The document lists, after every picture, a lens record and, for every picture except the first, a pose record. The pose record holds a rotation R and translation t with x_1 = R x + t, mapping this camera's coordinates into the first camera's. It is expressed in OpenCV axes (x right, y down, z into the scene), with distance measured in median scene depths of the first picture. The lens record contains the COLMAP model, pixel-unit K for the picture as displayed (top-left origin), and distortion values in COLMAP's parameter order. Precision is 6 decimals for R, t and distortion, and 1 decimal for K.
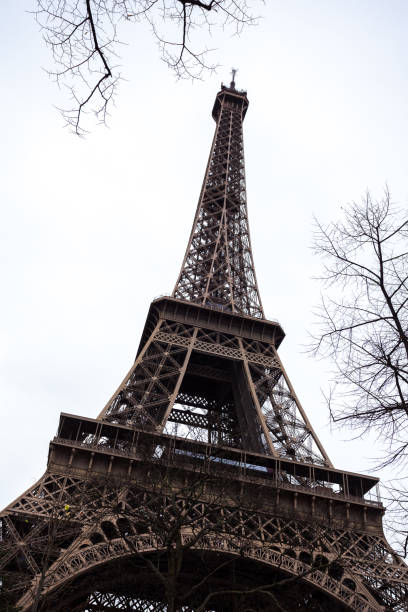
lens RADIAL K [[564.6, 0, 204.0], [0, 564.6, 306.0], [0, 0, 1]] dist [0.001004, 0.015811]
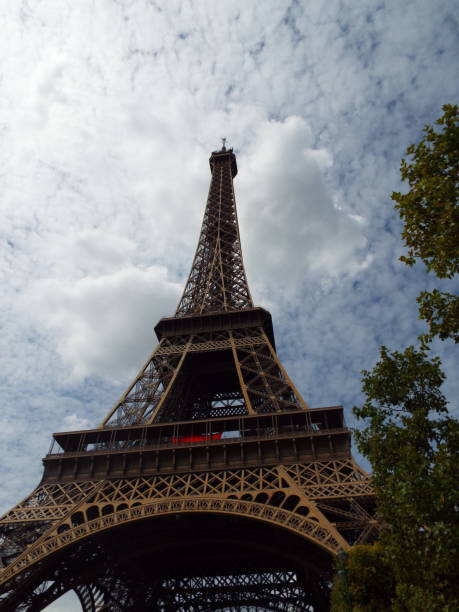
lens RADIAL K [[446.5, 0, 228.7], [0, 446.5, 317.7], [0, 0, 1]] dist [-0.001587, 0.004669]
pose [[0.911430, -0.350987, -0.214720, 0.279677], [0.335400, 0.936048, -0.106401, 0.134769], [0.238333, 0.024960, 0.970863, 0.117829]]
